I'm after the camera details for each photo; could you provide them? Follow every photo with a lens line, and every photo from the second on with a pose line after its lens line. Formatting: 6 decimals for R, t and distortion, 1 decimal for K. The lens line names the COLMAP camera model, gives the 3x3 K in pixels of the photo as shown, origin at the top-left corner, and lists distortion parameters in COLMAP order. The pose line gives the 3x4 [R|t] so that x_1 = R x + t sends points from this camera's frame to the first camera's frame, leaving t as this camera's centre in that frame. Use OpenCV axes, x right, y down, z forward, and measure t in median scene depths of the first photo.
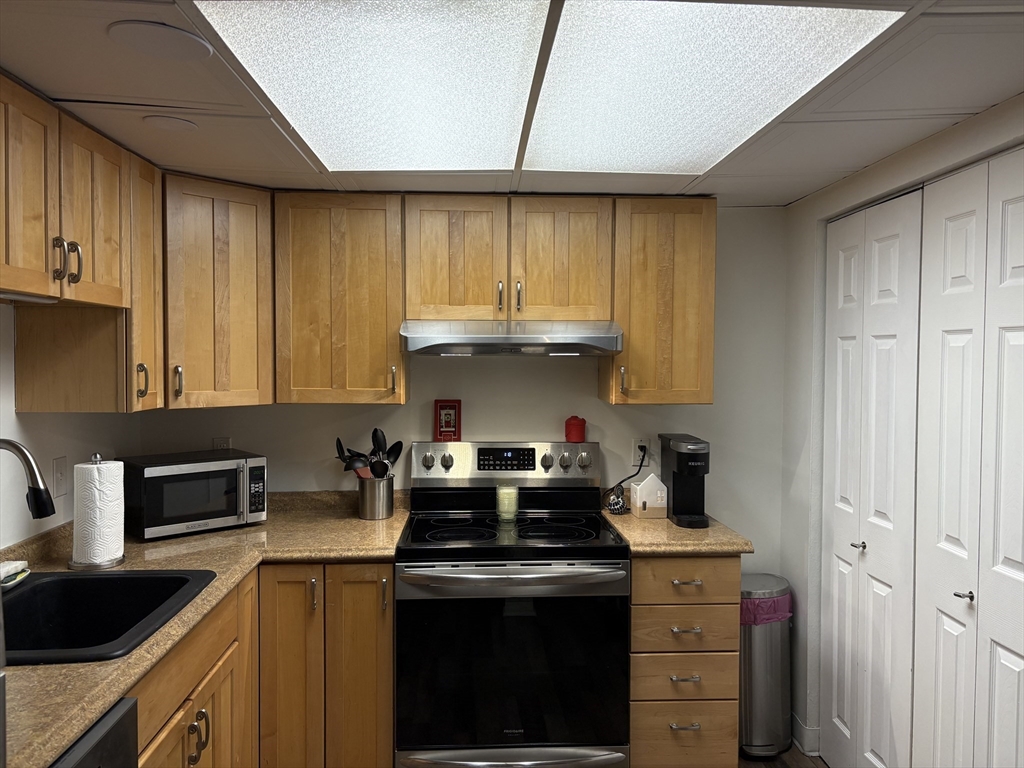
lens RADIAL K [[777.2, 0, 520.3], [0, 777.2, 384.8], [0, 0, 1]] dist [0.040751, -0.041207]
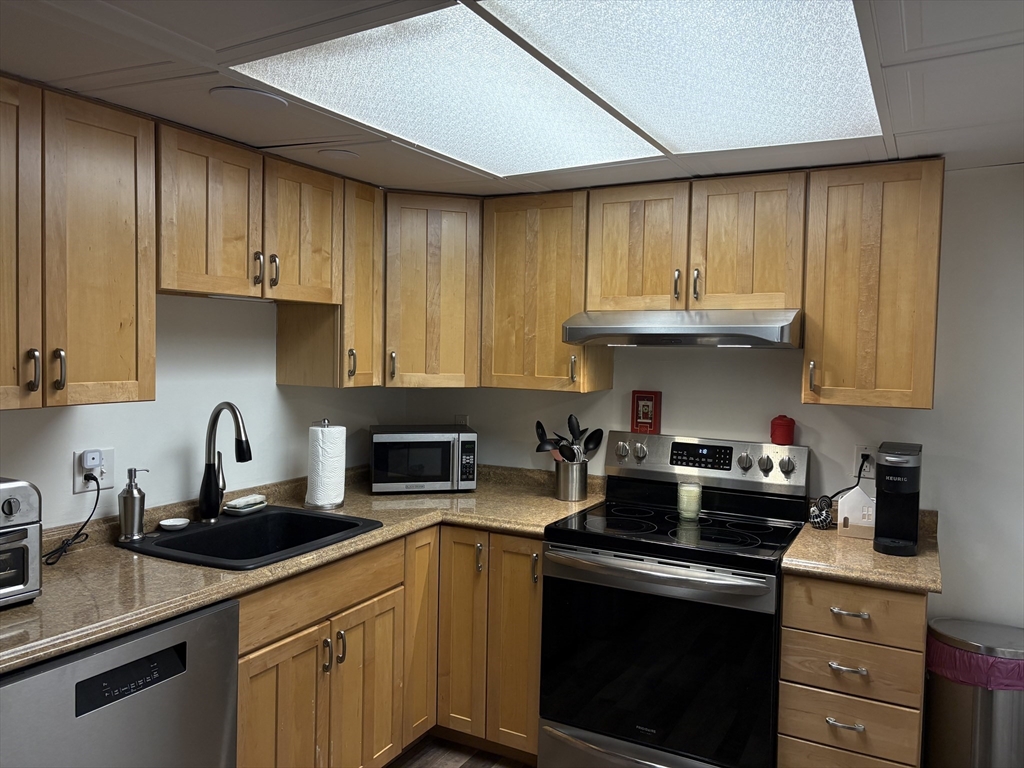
lens RADIAL K [[777.2, 0, 516.0], [0, 777.2, 382.6], [0, 0, 1]] dist [0.040751, -0.041207]
pose [[0.852406, 0.036857, -0.521580, 0.317710], [-0.033609, 0.999312, 0.015690, -0.001761], [0.521799, 0.004156, 0.853058, 0.067951]]
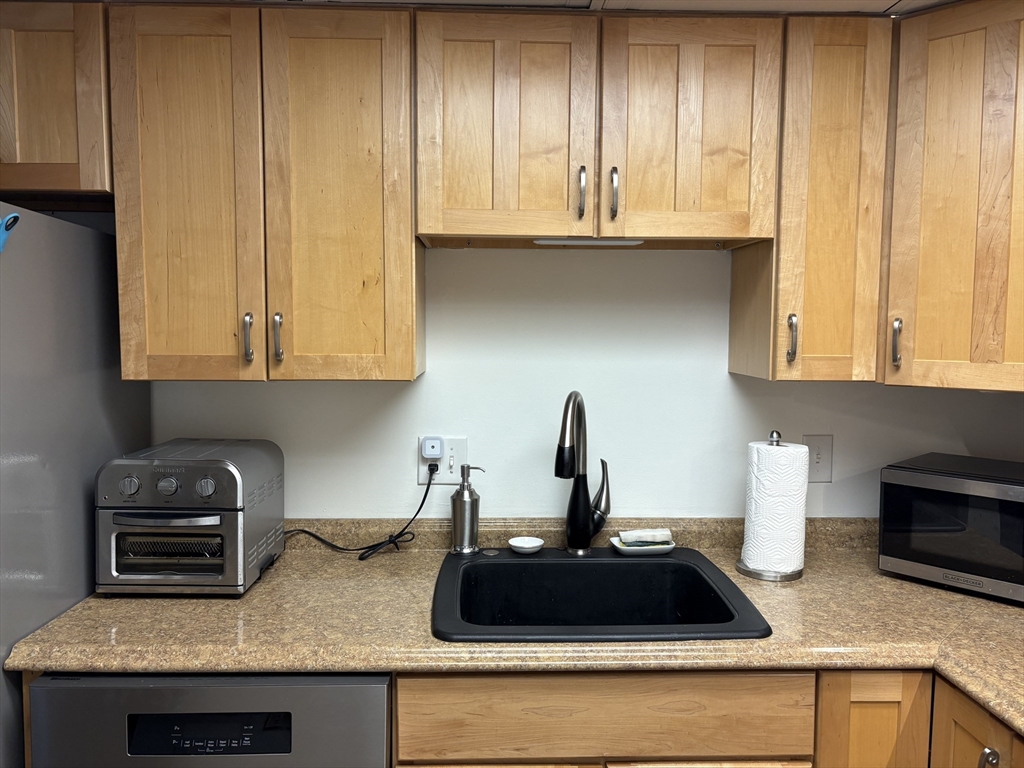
lens RADIAL K [[777.2, 0, 512.8], [0, 777.2, 382.1], [0, 0, 1]] dist [0.040751, -0.041207]
pose [[-0.036510, 0.065664, -0.997174, 0.199267], [-0.041618, 0.996873, 0.067168, -0.002027], [0.998466, 0.043953, -0.033663, 0.637473]]
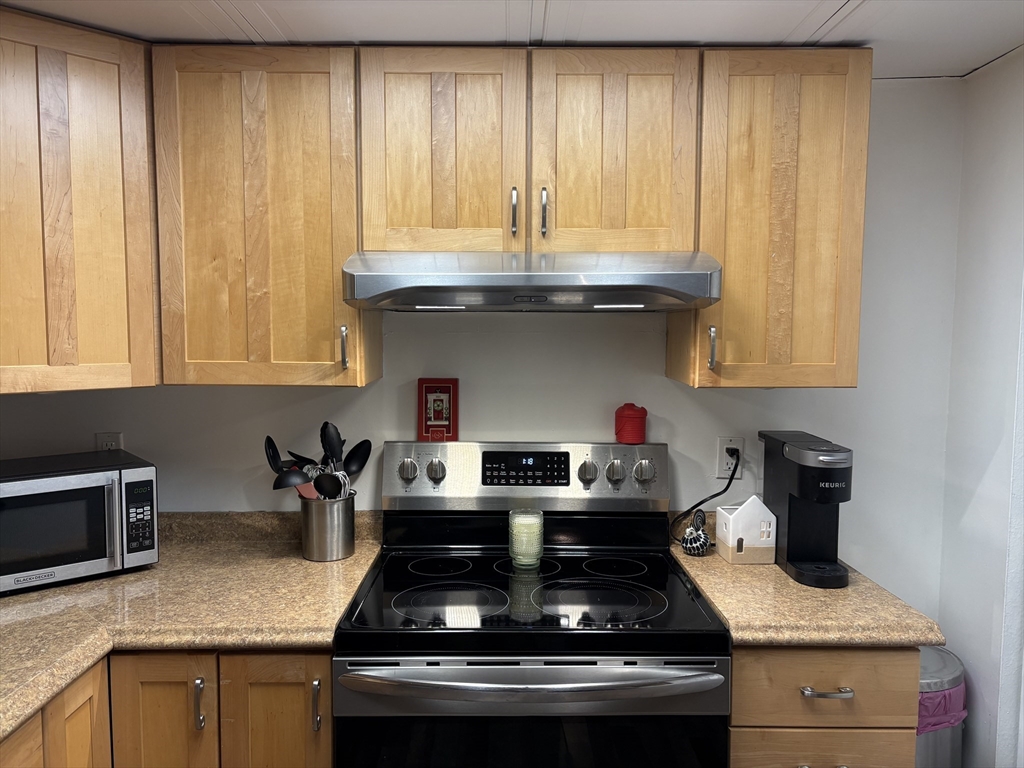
lens RADIAL K [[777.2, 0, 512.2], [0, 777.2, 385.4], [0, 0, 1]] dist [0.040751, -0.041207]
pose [[0.998484, 0.004000, -0.054894, 0.007214], [-0.001783, 0.999183, 0.040375, -0.001832], [0.055011, -0.040216, 0.997676, 0.379605]]
